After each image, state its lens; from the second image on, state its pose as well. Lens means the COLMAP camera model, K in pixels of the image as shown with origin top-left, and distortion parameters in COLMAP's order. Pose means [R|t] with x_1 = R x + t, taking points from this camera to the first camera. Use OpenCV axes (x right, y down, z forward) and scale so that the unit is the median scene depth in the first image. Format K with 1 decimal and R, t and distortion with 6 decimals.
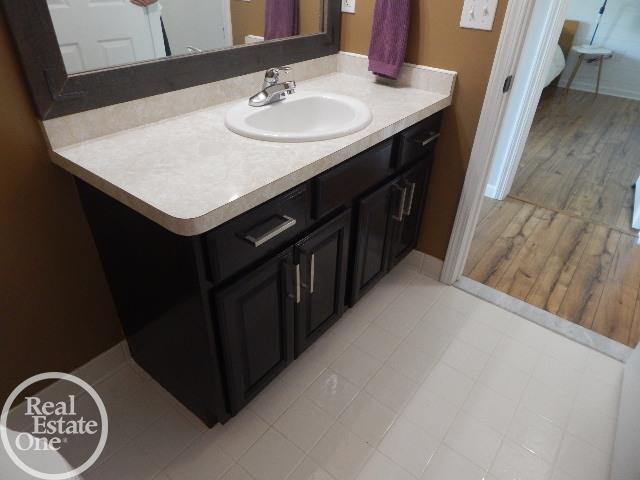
lens RADIAL K [[421.6, 0, 320.0], [0, 421.6, 240.0], [0, 0, 1]] dist [-0.000282, 0.000165]
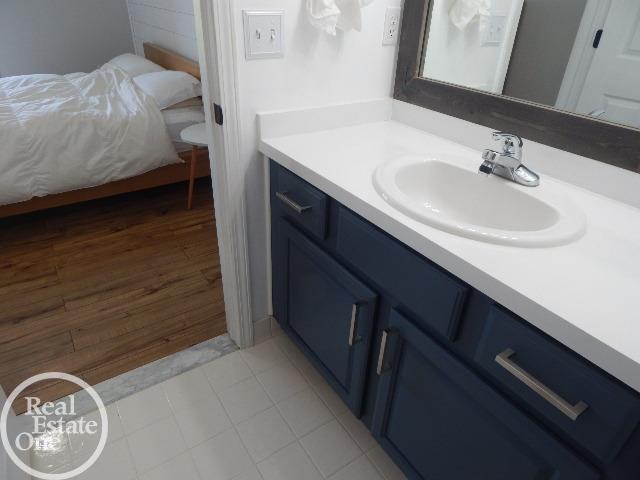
lens RADIAL K [[421.6, 0, 320.0], [0, 421.6, 240.0], [0, 0, 1]] dist [-0.000282, 0.000165]
pose [[-0.307869, 0.446136, -0.840345, 0.679501], [-0.576570, 0.615103, 0.537788, -0.476608], [0.756825, 0.650085, 0.067857, 0.774293]]
